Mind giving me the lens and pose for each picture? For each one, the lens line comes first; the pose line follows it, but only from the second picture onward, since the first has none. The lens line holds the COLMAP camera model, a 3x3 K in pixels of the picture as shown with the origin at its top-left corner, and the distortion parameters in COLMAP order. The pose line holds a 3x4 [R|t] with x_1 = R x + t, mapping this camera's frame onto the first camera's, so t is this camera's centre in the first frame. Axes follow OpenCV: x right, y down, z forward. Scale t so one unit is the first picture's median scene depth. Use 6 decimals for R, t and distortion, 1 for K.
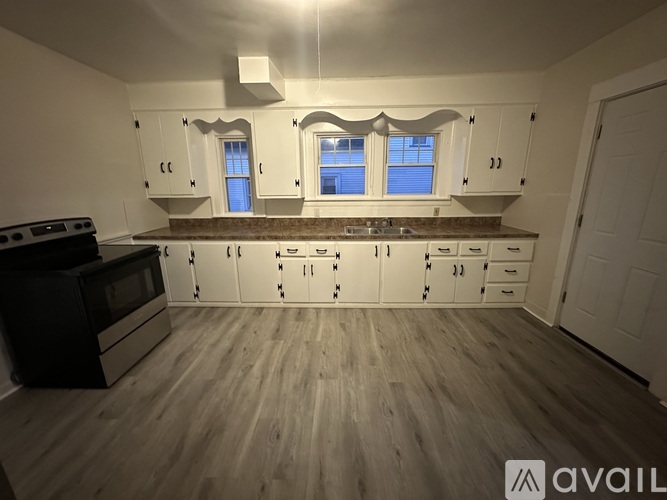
lens RADIAL K [[267.5, 0, 333.1], [0, 267.5, 249.1], [0, 0, 1]] dist [-0.002322, 0.000026]
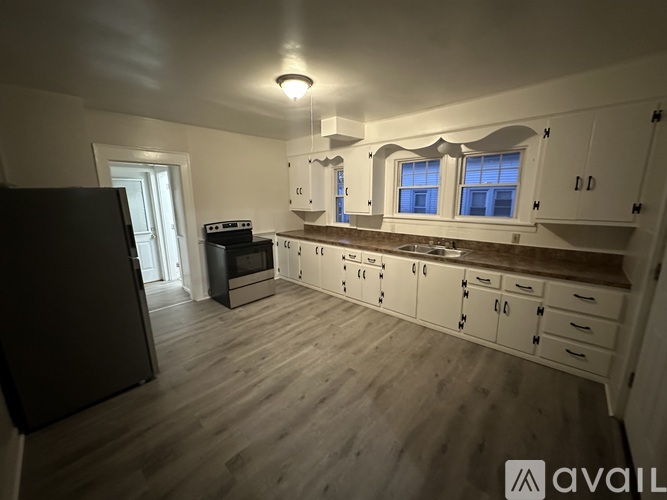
lens RADIAL K [[267.5, 0, 333.5], [0, 267.5, 250.2], [0, 0, 1]] dist [-0.002322, 0.000026]
pose [[0.756510, 0.134405, -0.640022, 0.589270], [-0.154162, 0.987724, 0.025203, -0.041094], [0.635552, 0.079600, 0.767943, -0.031826]]
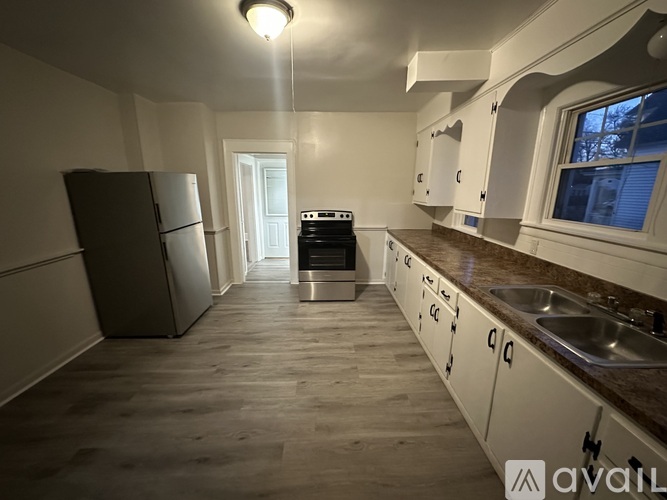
lens RADIAL K [[267.5, 0, 333.3], [0, 267.5, 250.1], [0, 0, 1]] dist [-0.002322, 0.000026]
pose [[0.050482, 0.236507, -0.970318, 0.582694], [-0.245905, 0.944590, 0.217442, -0.180954], [0.967978, 0.227629, 0.105843, 0.621014]]
